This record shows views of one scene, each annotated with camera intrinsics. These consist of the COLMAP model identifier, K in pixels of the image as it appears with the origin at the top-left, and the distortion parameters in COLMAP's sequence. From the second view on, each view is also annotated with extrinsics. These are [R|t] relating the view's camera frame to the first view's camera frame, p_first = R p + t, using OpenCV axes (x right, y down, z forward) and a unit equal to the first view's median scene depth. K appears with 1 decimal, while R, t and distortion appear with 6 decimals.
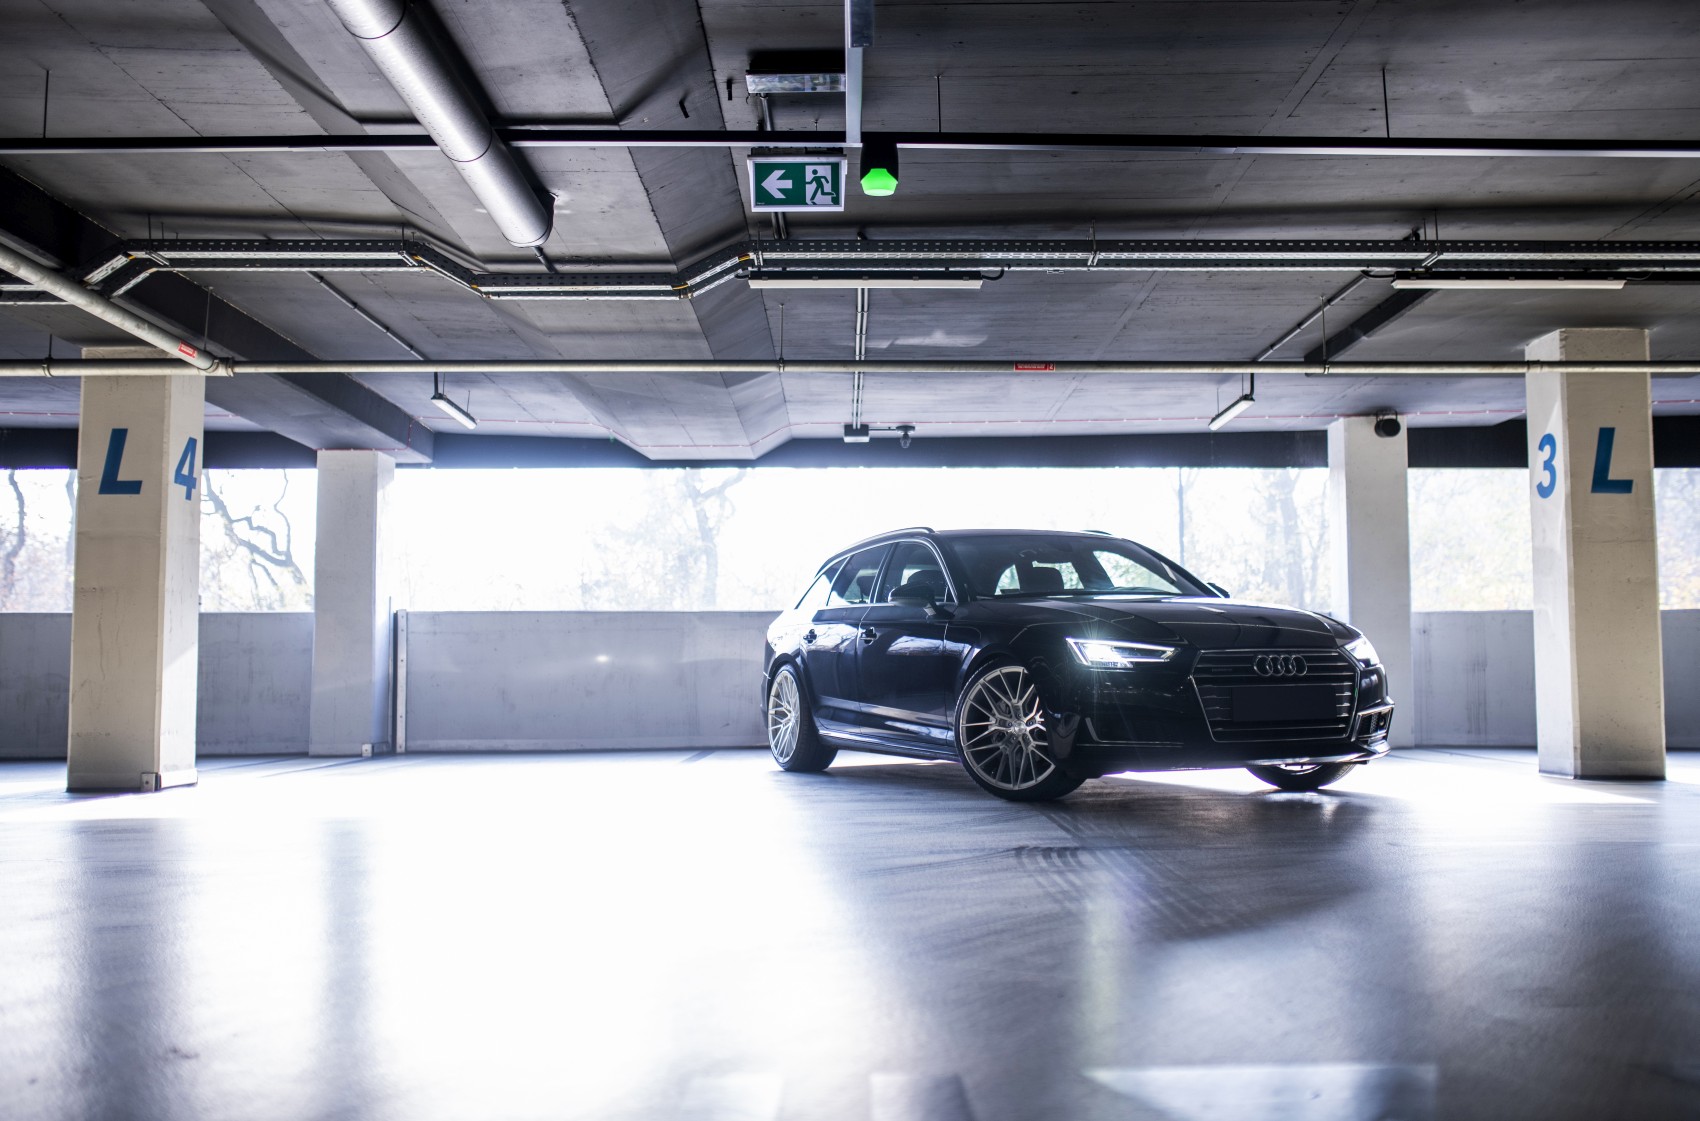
lens RADIAL K [[1652.2, 0, 850.0], [0, 1652.2, 560.5], [0, 0, 1]] dist [-0.007311, -0.002022]
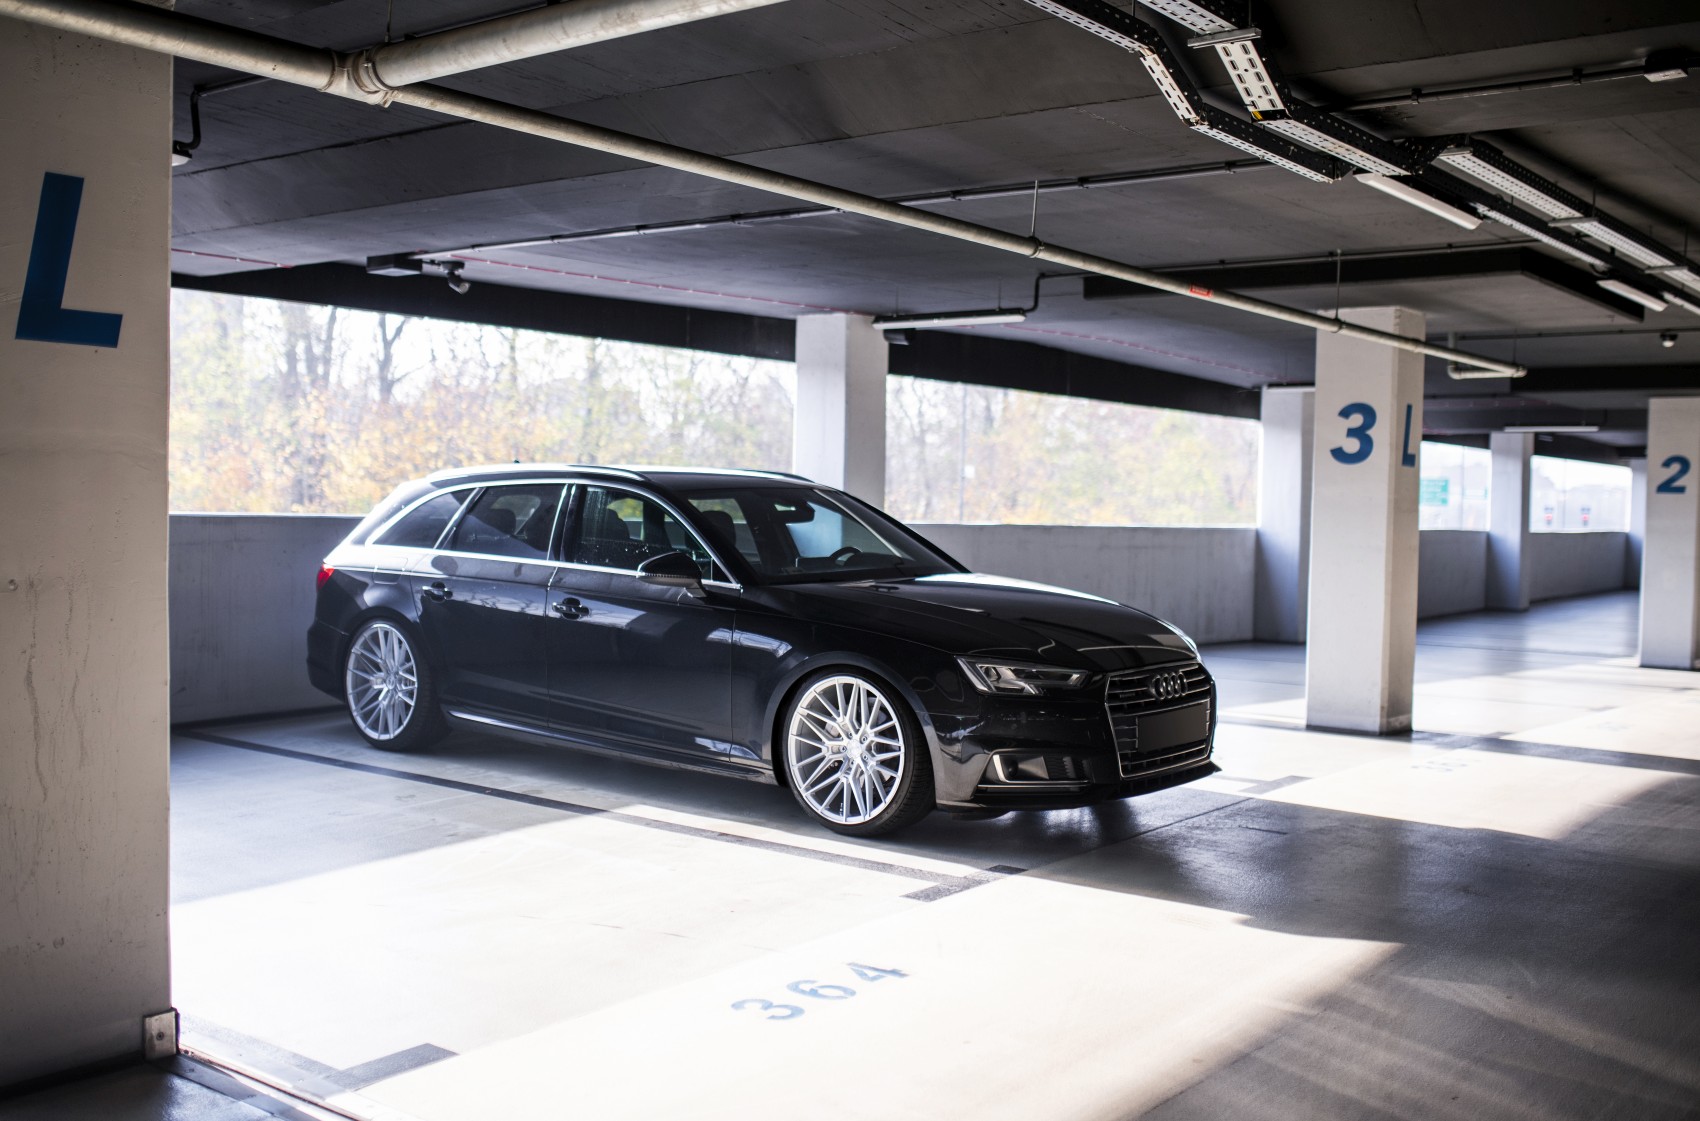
lens RADIAL K [[1694.4, 0, 850.0], [0, 1694.4, 560.5], [0, 0, 1]] dist [-0.017945, 0.031497]
pose [[0.598096, -0.015042, 0.801283, -0.503985], [-0.081076, 0.993559, 0.079168, -0.027741], [-0.797313, -0.112315, 0.593024, 0.465541]]
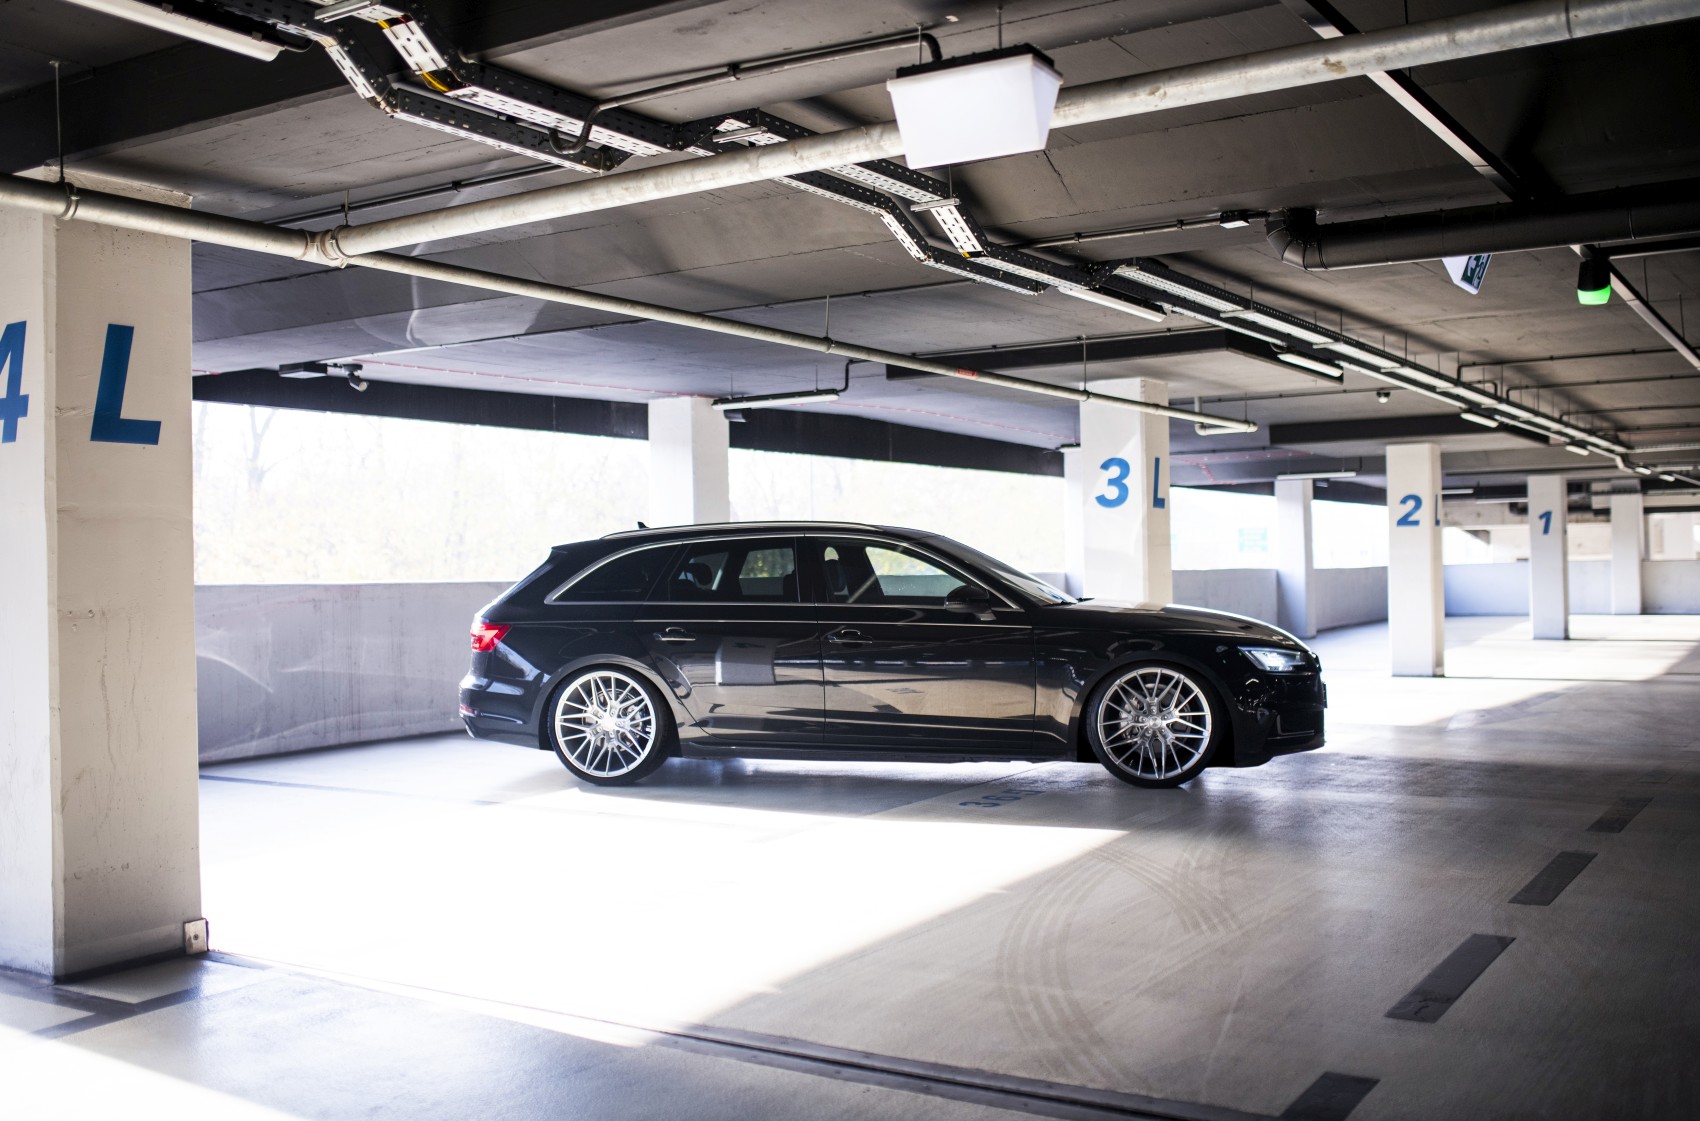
lens RADIAL K [[1652.2, 0, 850.0], [0, 1652.2, 560.5], [0, 0, 1]] dist [-0.007311, -0.002022]
pose [[0.529234, -0.004000, 0.848467, -0.609920], [-0.044681, 0.998470, 0.032576, -0.022754], [-0.847299, -0.055150, 0.528245, 0.376470]]
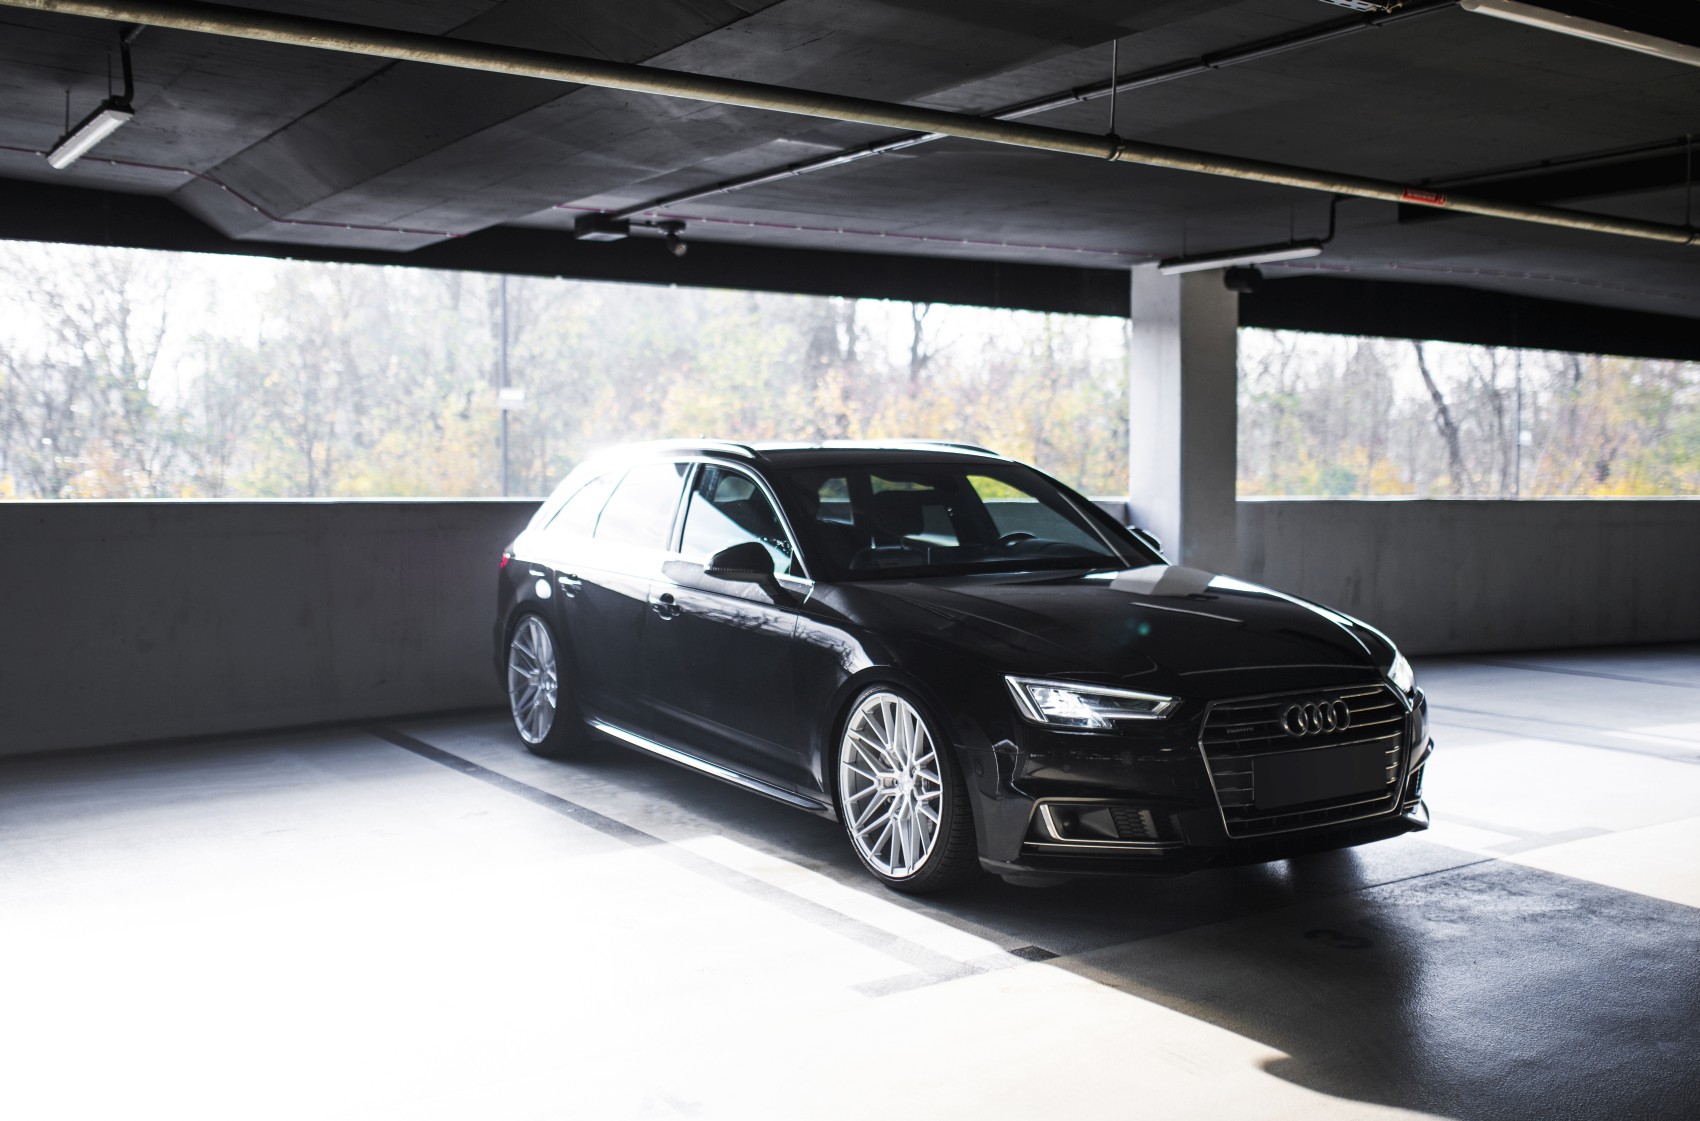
lens RADIAL K [[1713.9, 0, 907.5], [0, 1713.9, 565.1], [0, 0, 1]] dist [0.001190, -0.009959]
pose [[0.816568, -0.026442, 0.576644, -0.319667], [-0.050535, 0.991840, 0.117042, -0.033911], [-0.575034, -0.124714, 0.808568, 0.424551]]
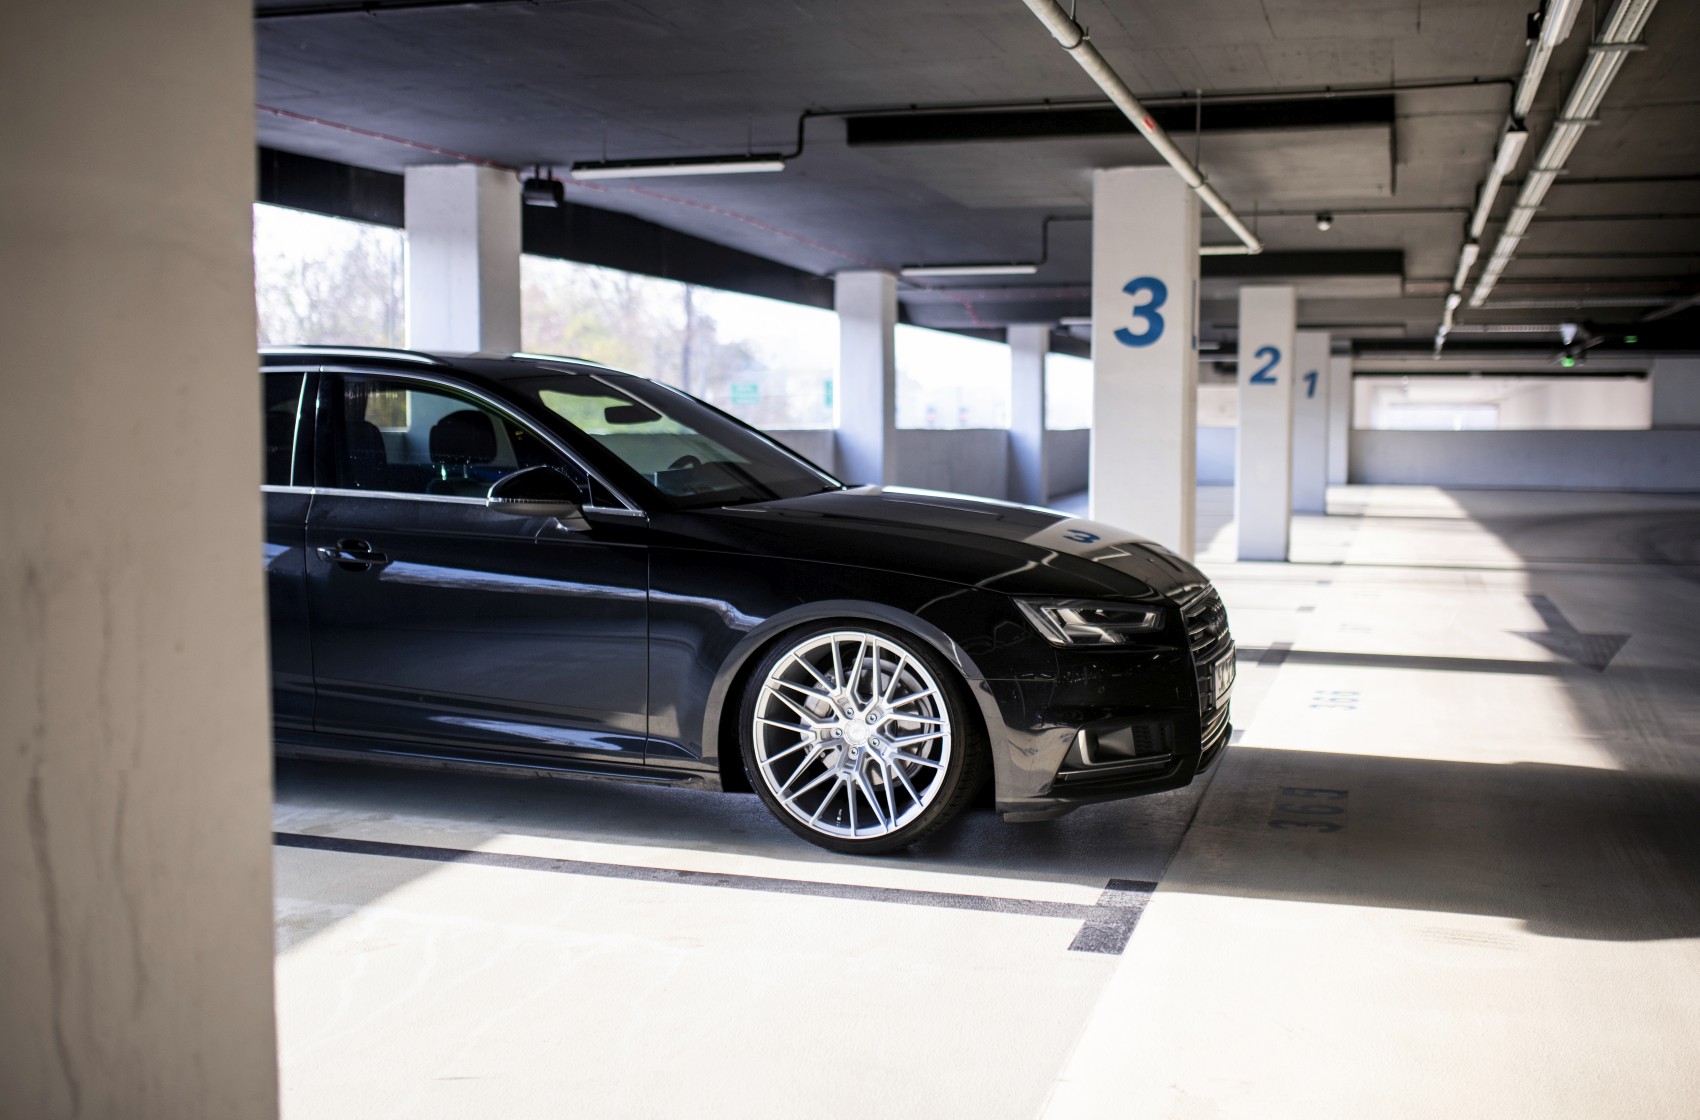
lens RADIAL K [[1742.2, 0, 824.8], [0, 1742.2, 558.2], [0, 0, 1]] dist [-0.017478, -0.007155]
pose [[0.281562, -0.075703, 0.956552, -0.448863], [-0.074897, 0.992108, 0.100563, -0.003656], [-0.956616, -0.099958, 0.273669, 0.687402]]
